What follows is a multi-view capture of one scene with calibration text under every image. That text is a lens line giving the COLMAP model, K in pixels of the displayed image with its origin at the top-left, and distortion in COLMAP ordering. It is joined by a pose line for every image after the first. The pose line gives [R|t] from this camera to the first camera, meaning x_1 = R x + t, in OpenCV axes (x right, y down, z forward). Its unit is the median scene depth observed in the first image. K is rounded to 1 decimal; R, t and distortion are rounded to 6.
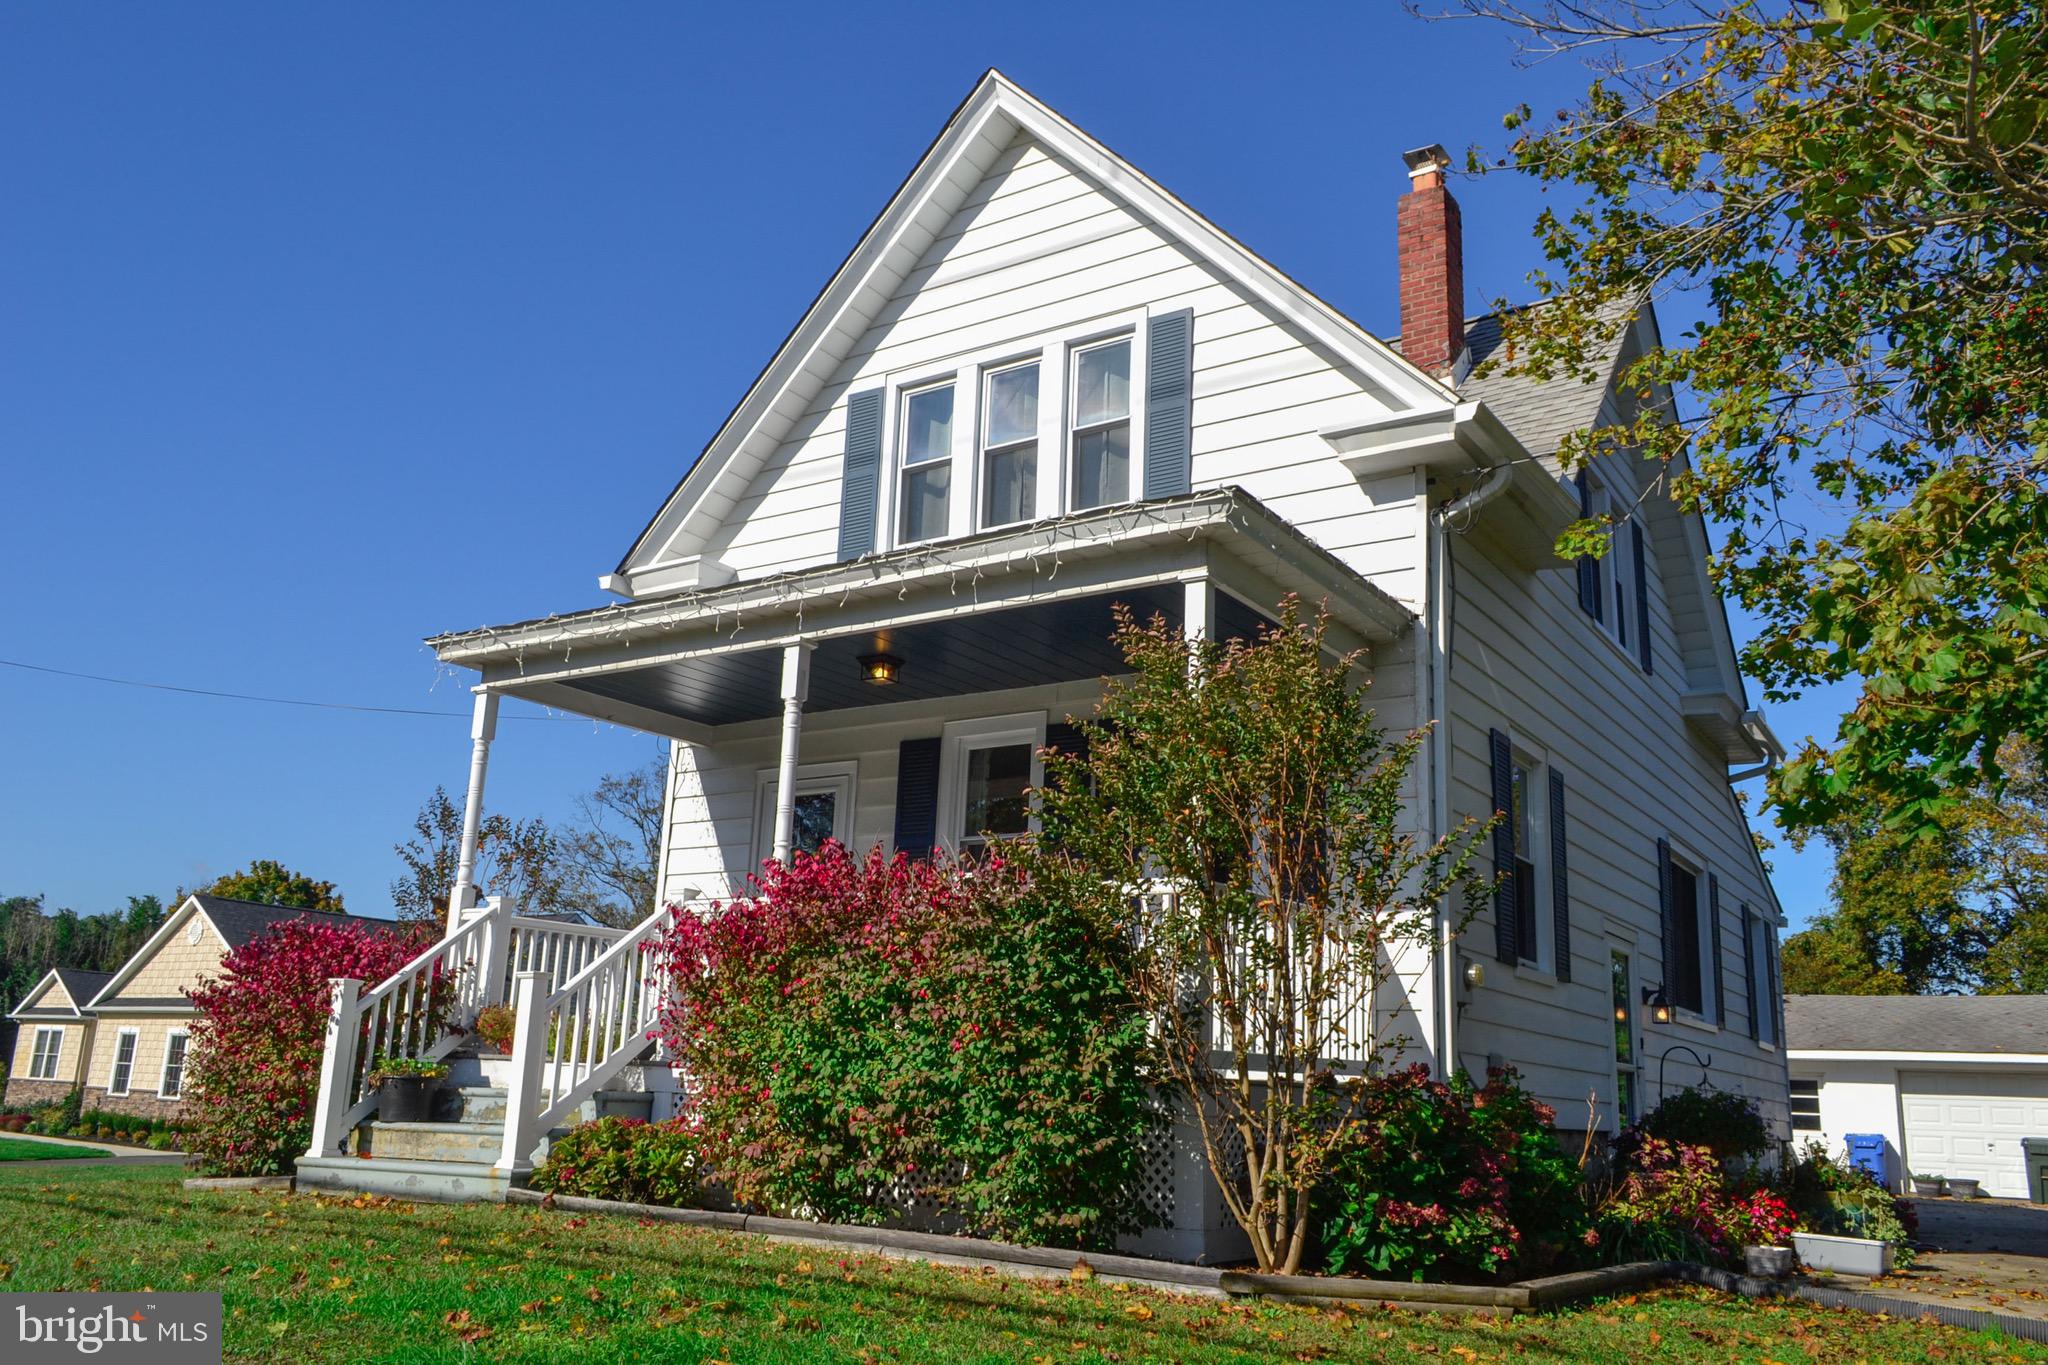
lens RADIAL K [[1619.0, 0, 1025.4], [0, 1619.0, 683.1], [0, 0, 1]] dist [-0.013097, 0.006899]
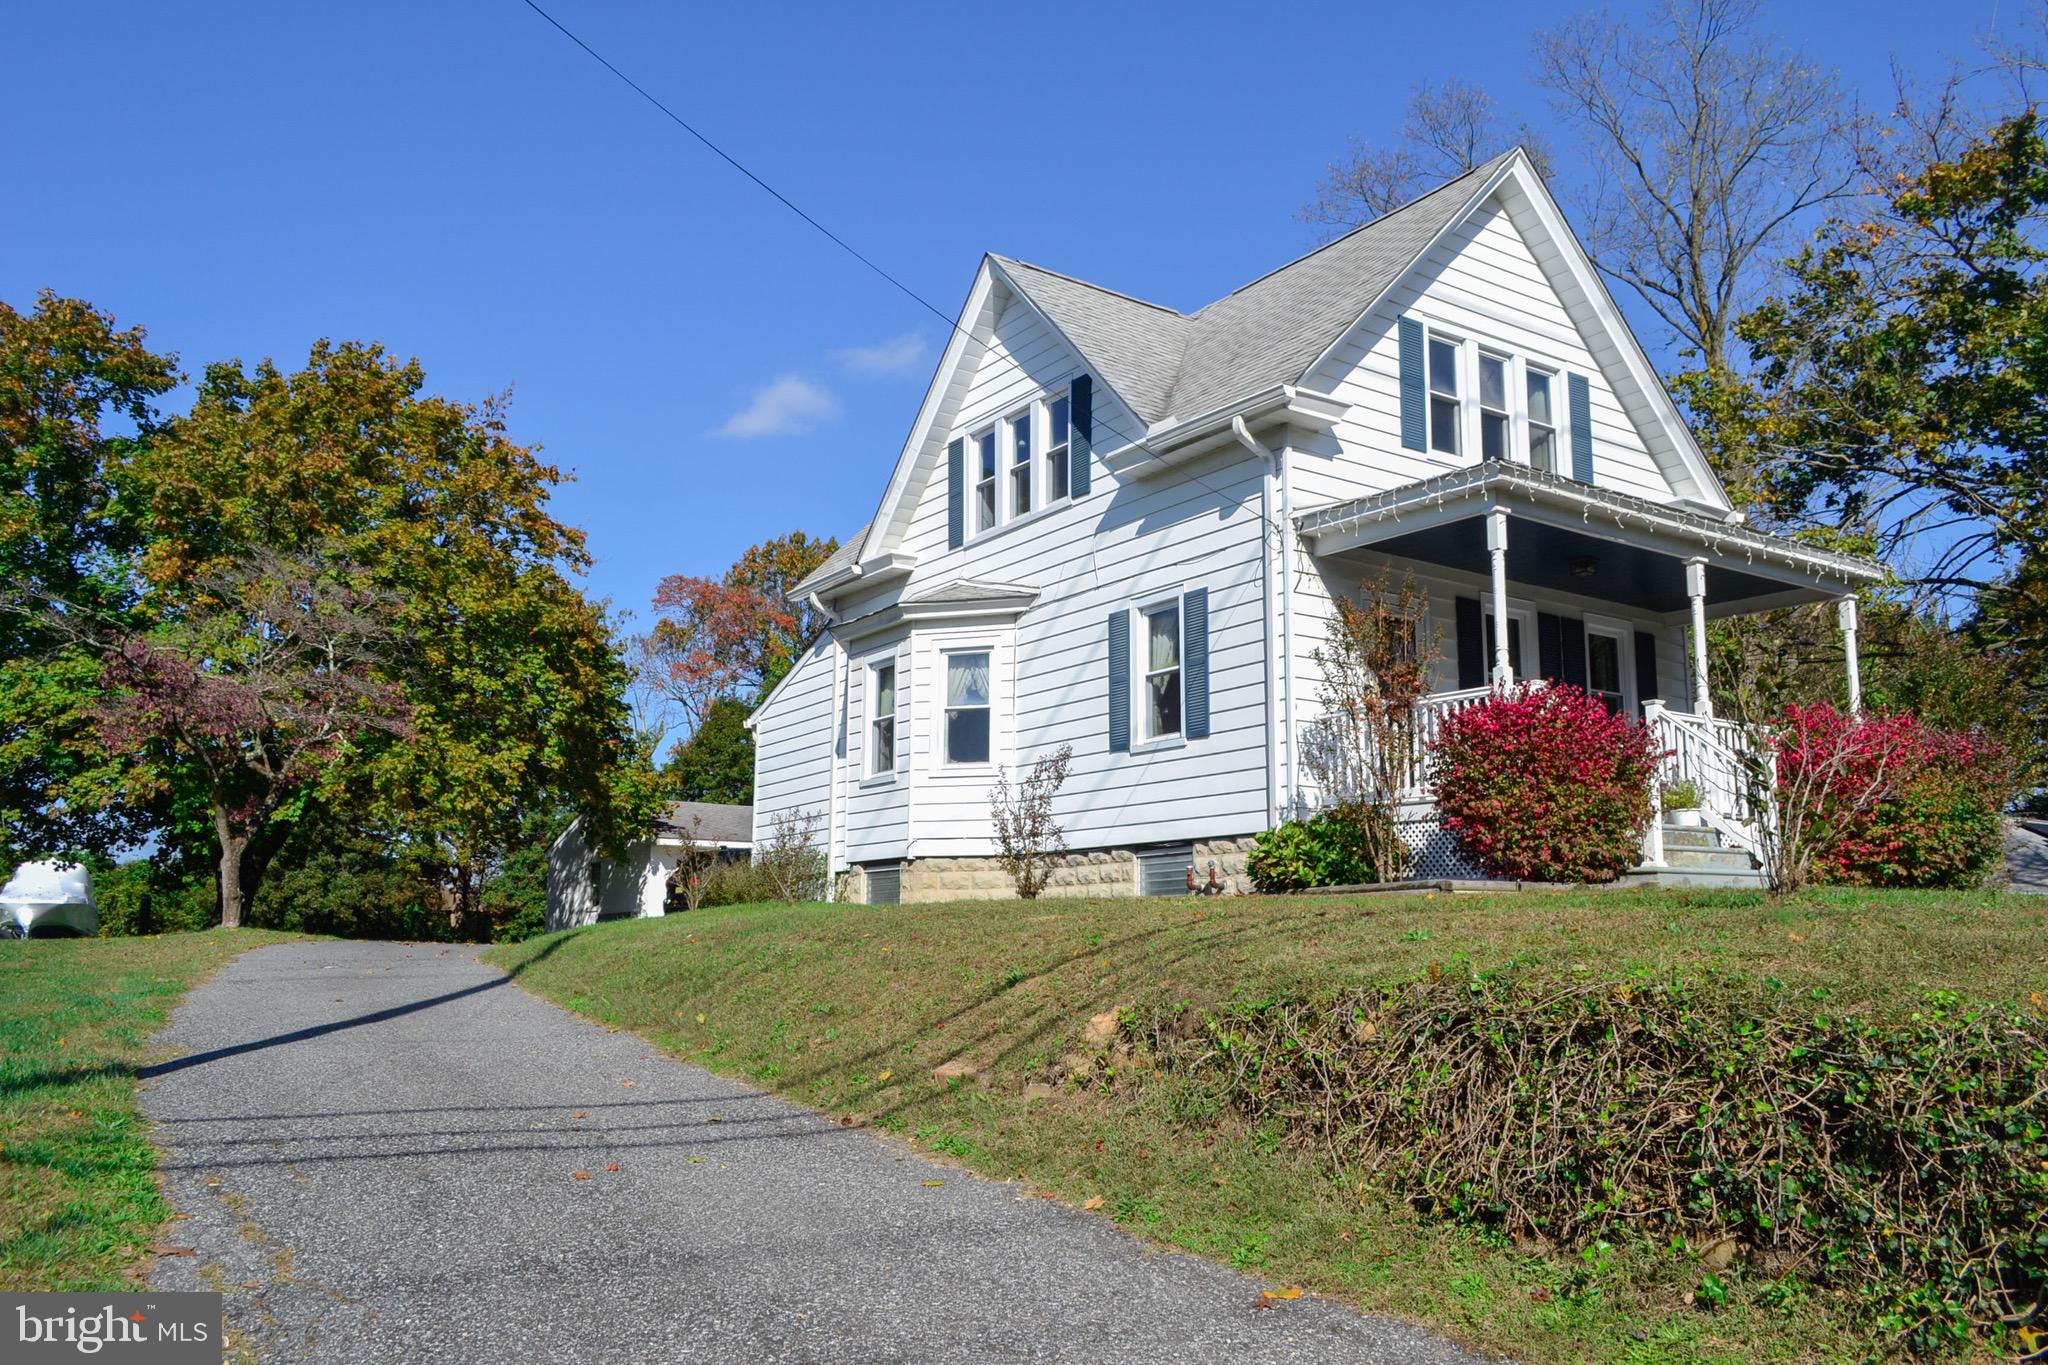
lens RADIAL K [[1619.0, 0, 1025.1], [0, 1619.0, 684.6], [0, 0, 1]] dist [-0.013097, 0.006899]
pose [[0.376468, 0.115876, 0.919155, -1.588067], [-0.224070, 0.974079, -0.031025, 0.251740], [-0.898924, -0.194275, 0.392673, 0.804447]]
